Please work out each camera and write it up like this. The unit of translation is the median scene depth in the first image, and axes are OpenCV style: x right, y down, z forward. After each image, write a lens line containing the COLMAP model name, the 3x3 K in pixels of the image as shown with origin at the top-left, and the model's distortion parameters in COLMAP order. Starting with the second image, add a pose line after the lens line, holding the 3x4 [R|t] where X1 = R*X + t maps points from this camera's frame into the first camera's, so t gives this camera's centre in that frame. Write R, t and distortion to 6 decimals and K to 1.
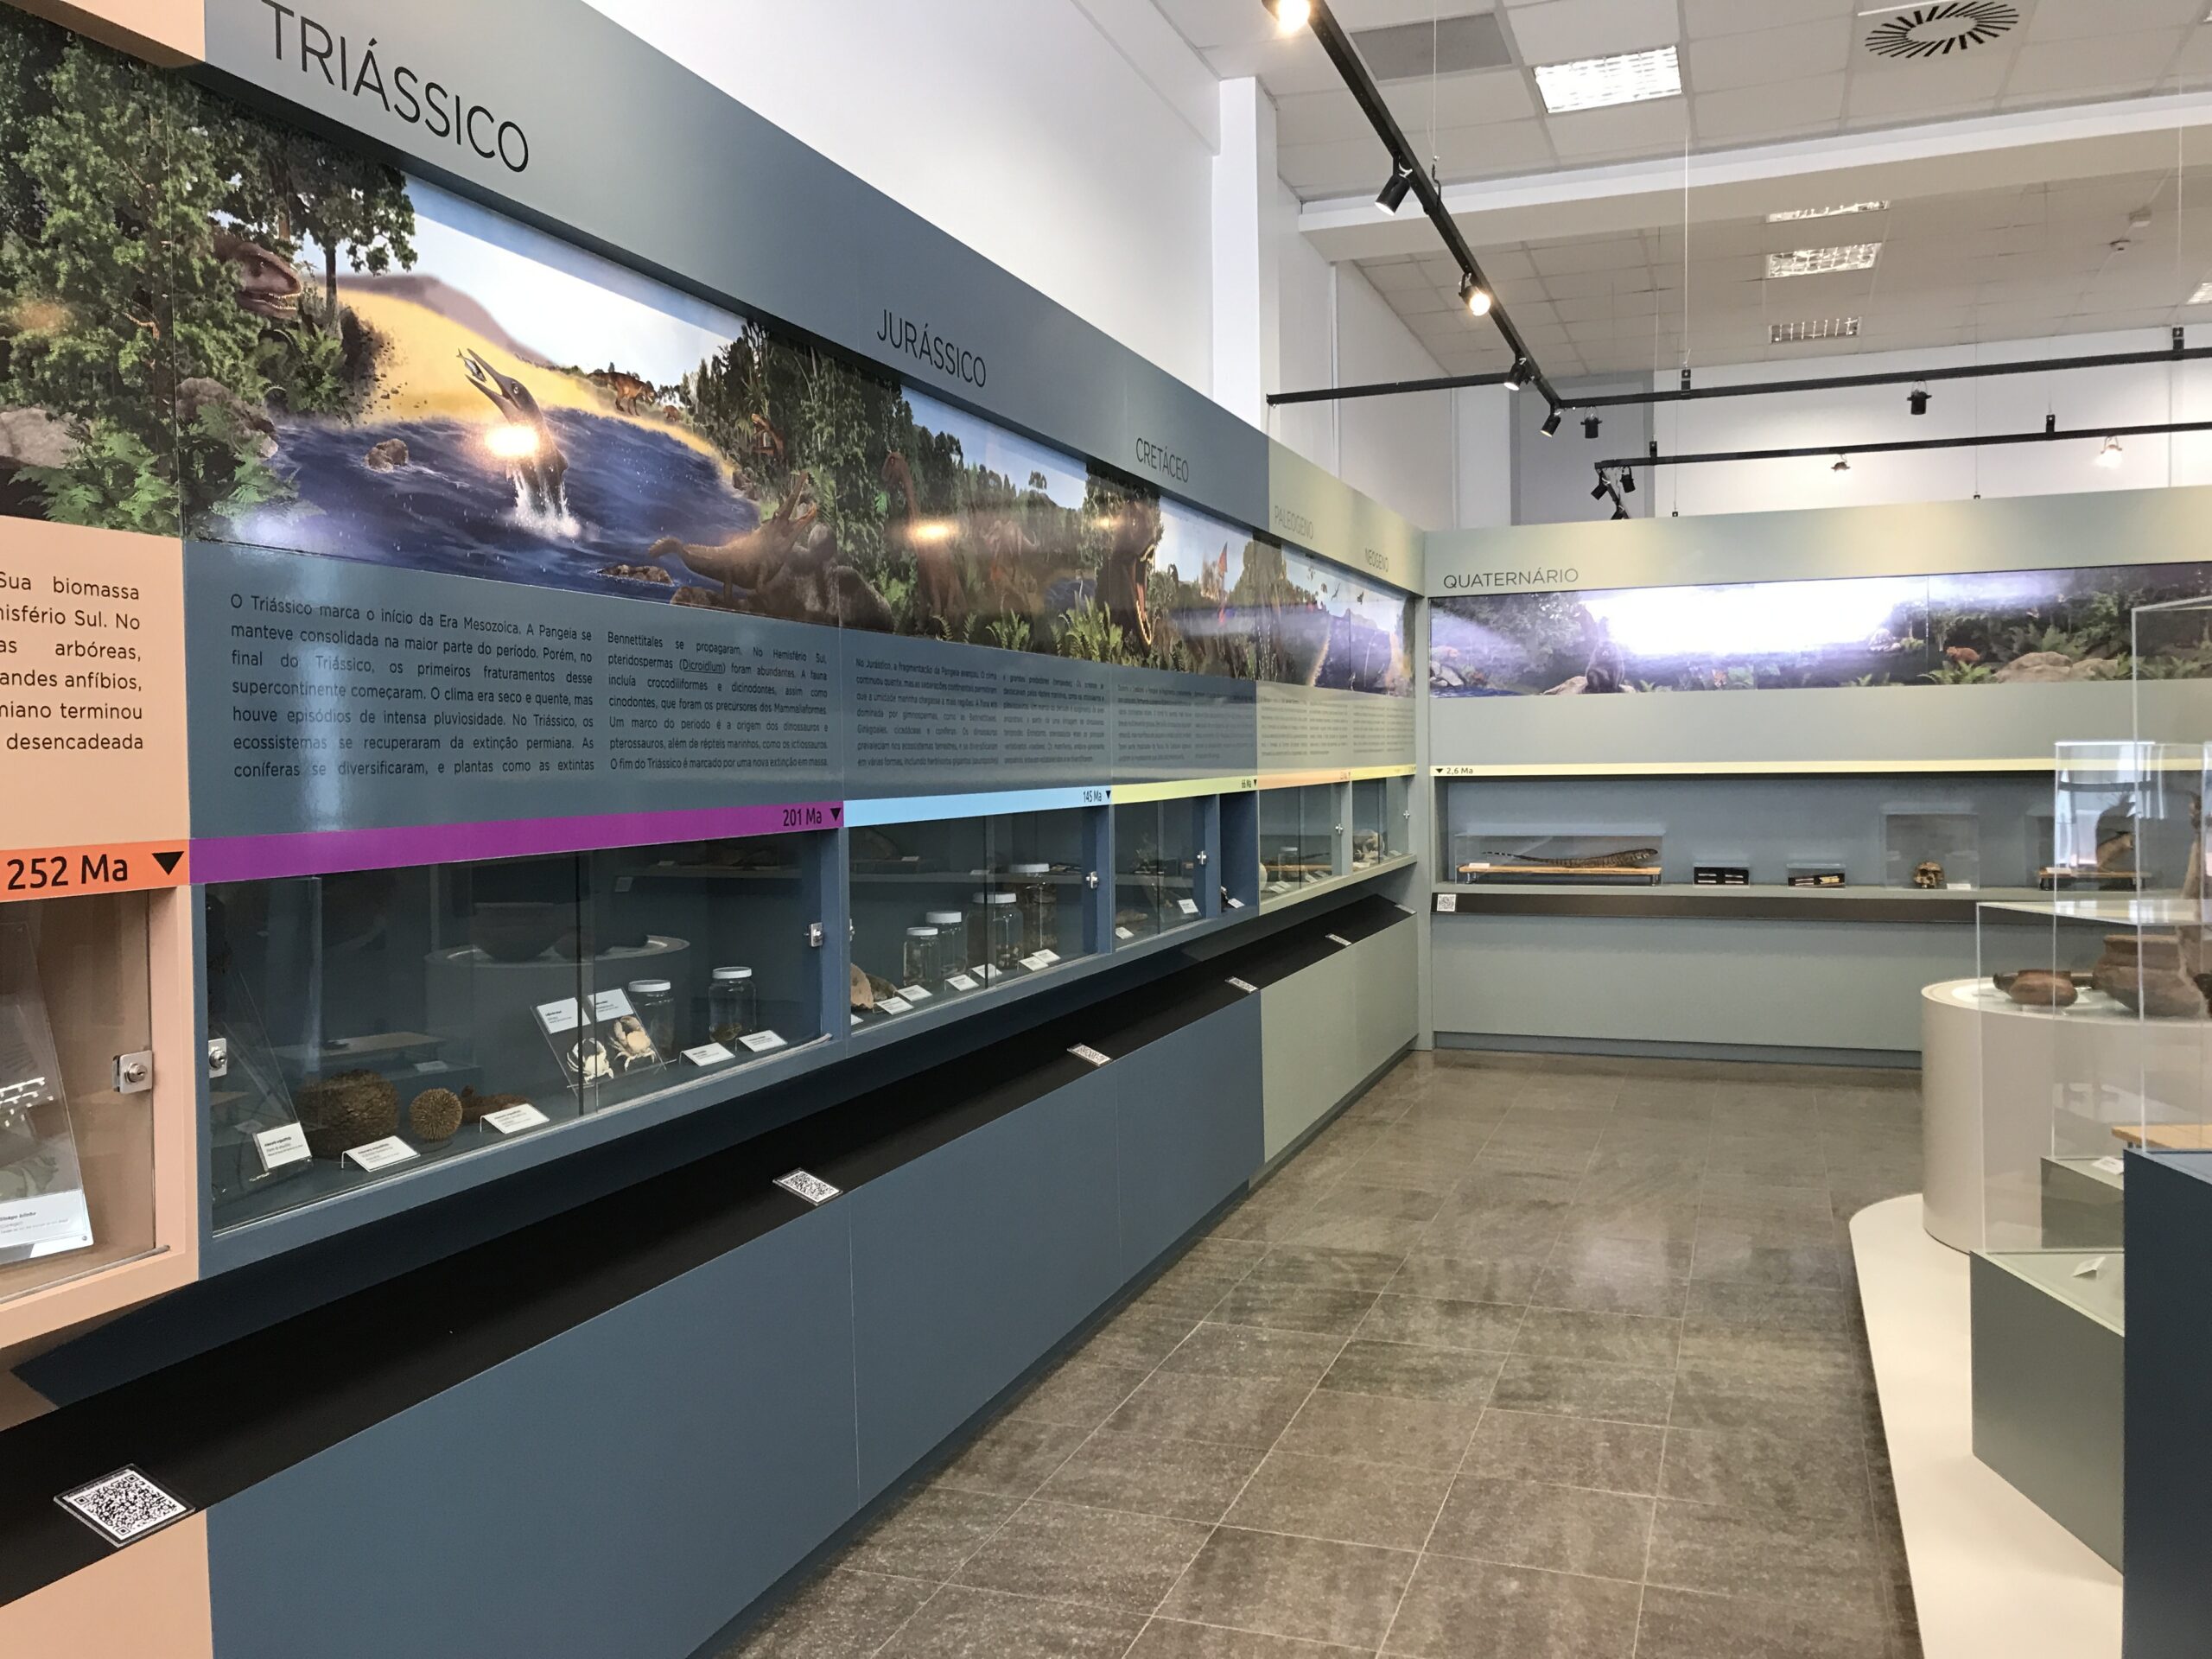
lens RADIAL K [[1812.9, 0, 1100.9], [0, 1812.9, 823.3], [0, 0, 1]] dist [0.015575, 0.006574]
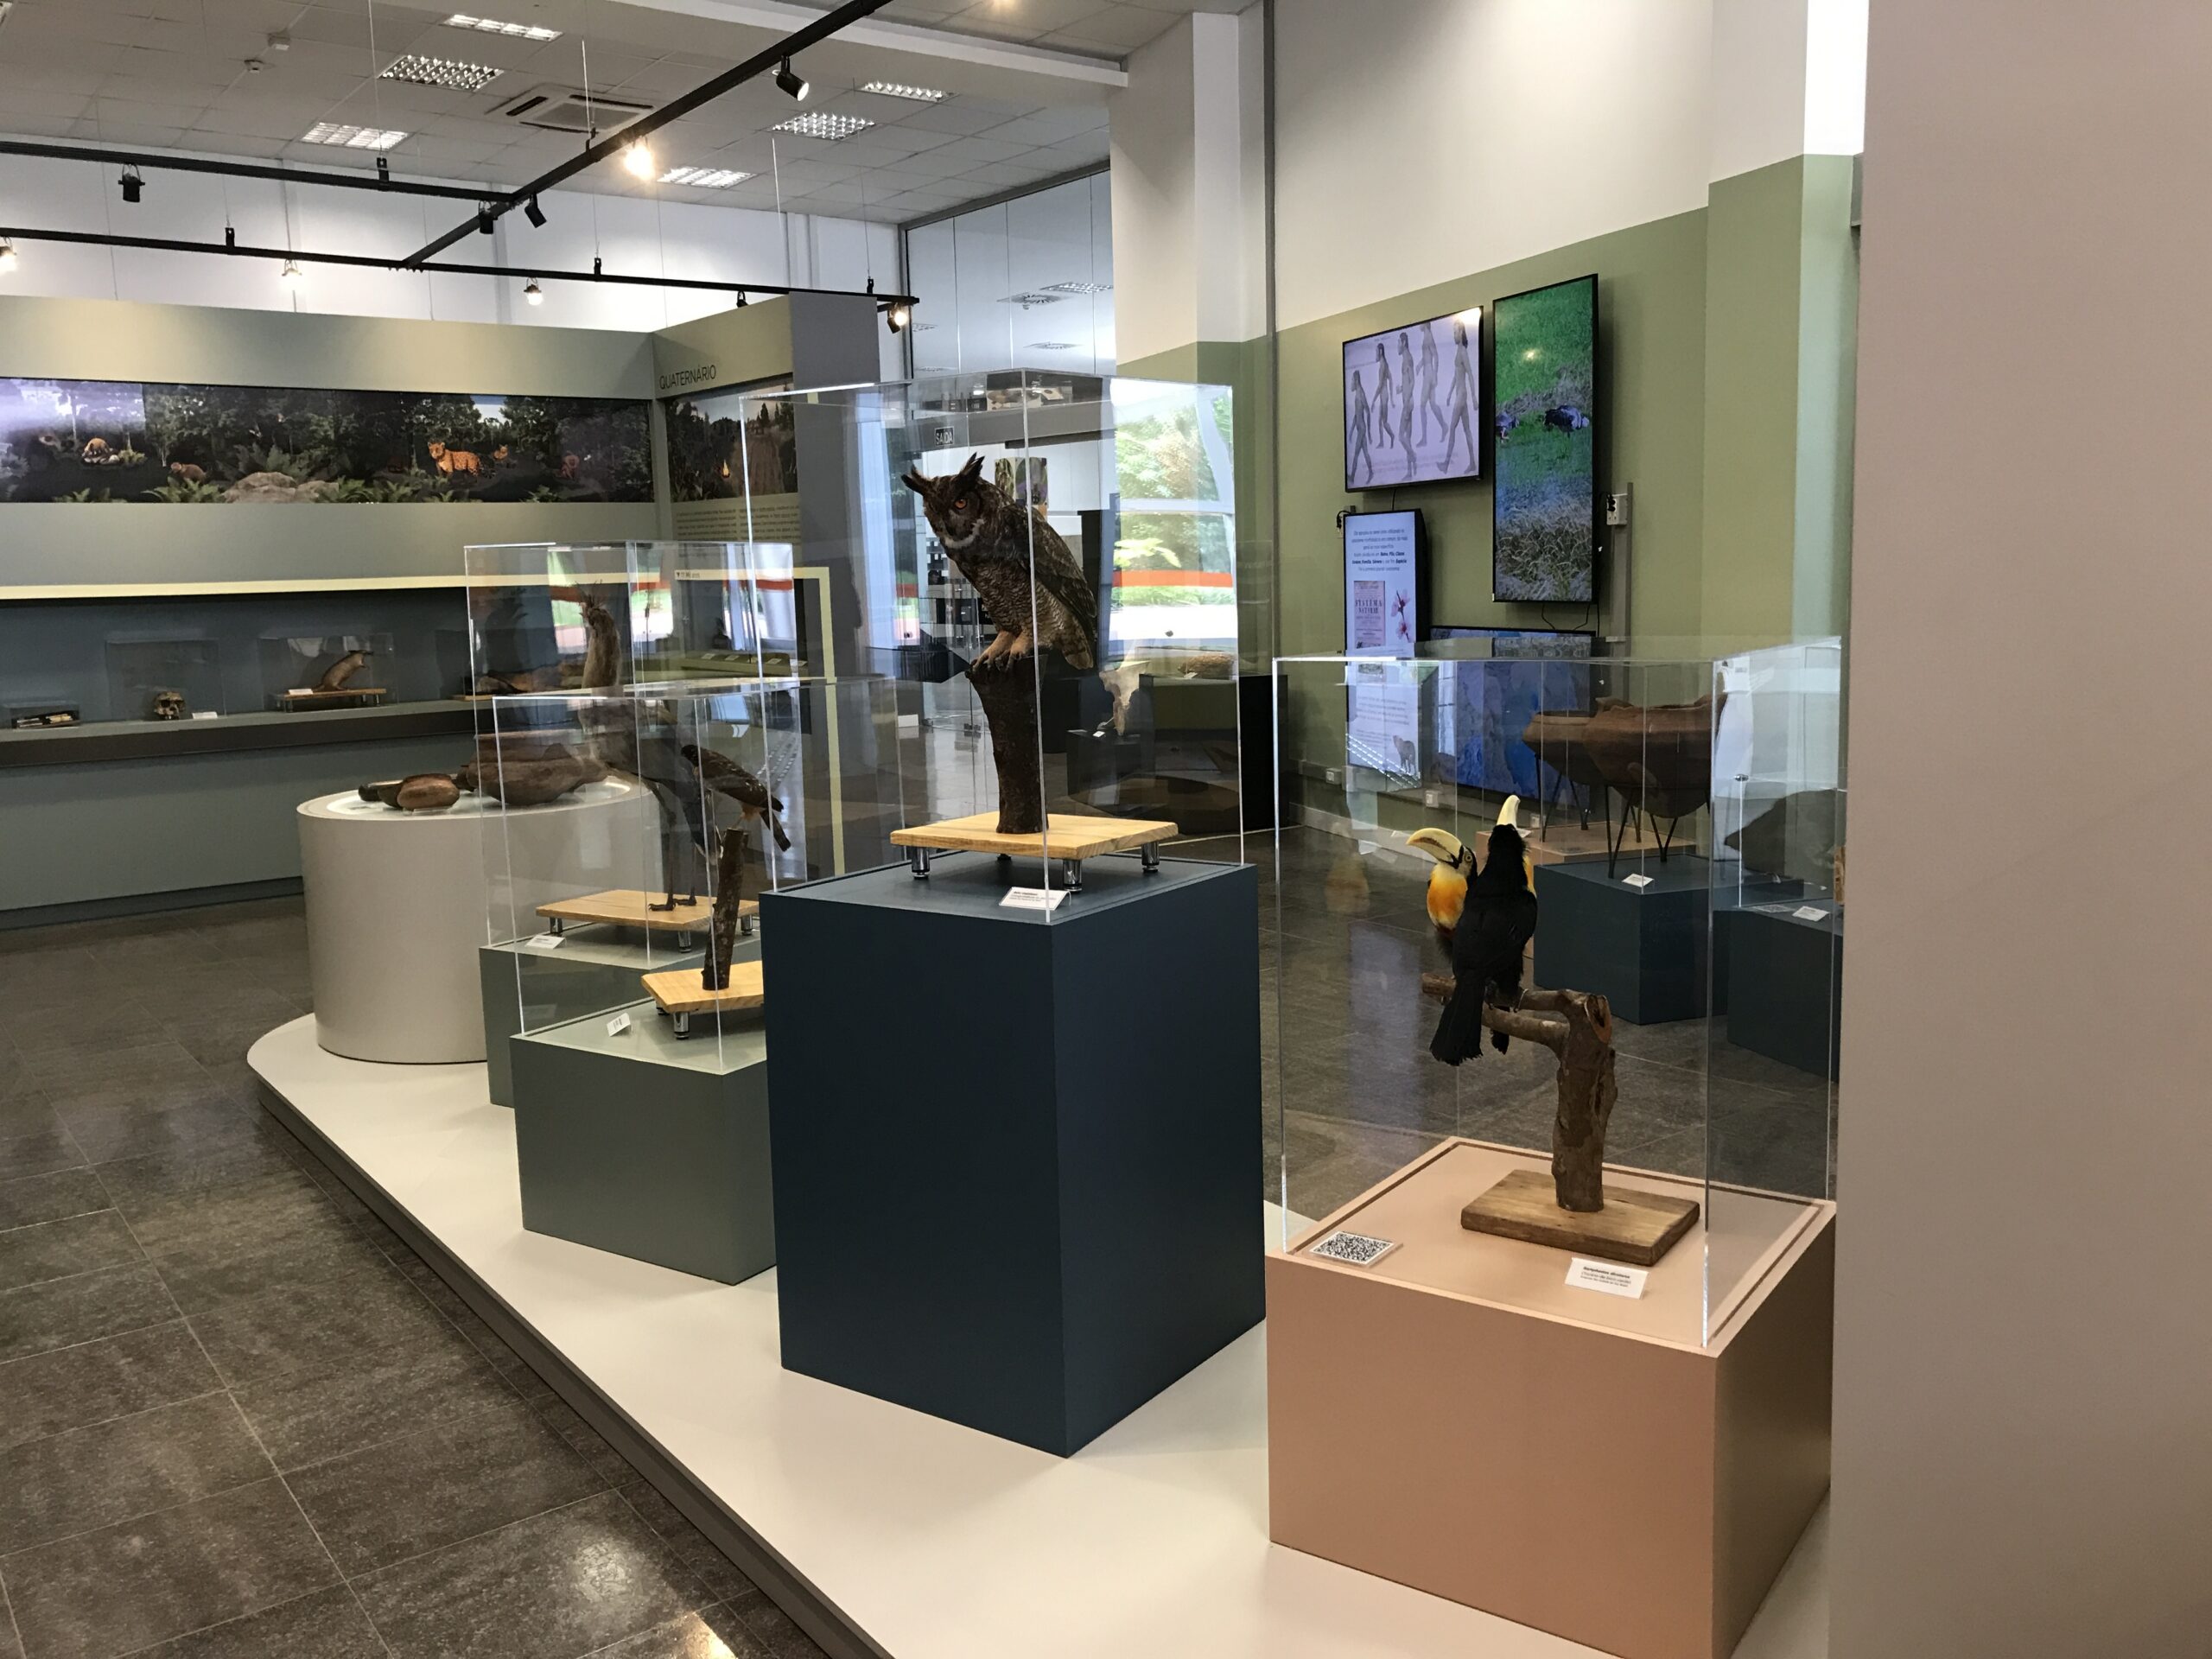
lens RADIAL K [[1812.9, 0, 1100.9], [0, 1812.9, 823.3], [0, 0, 1]] dist [0.015575, 0.006574]
pose [[0.550101, -0.119479, 0.826507, -0.083581], [0.048267, 0.992607, 0.111365, 0.008009], [-0.833702, -0.021369, 0.551801, 0.077935]]
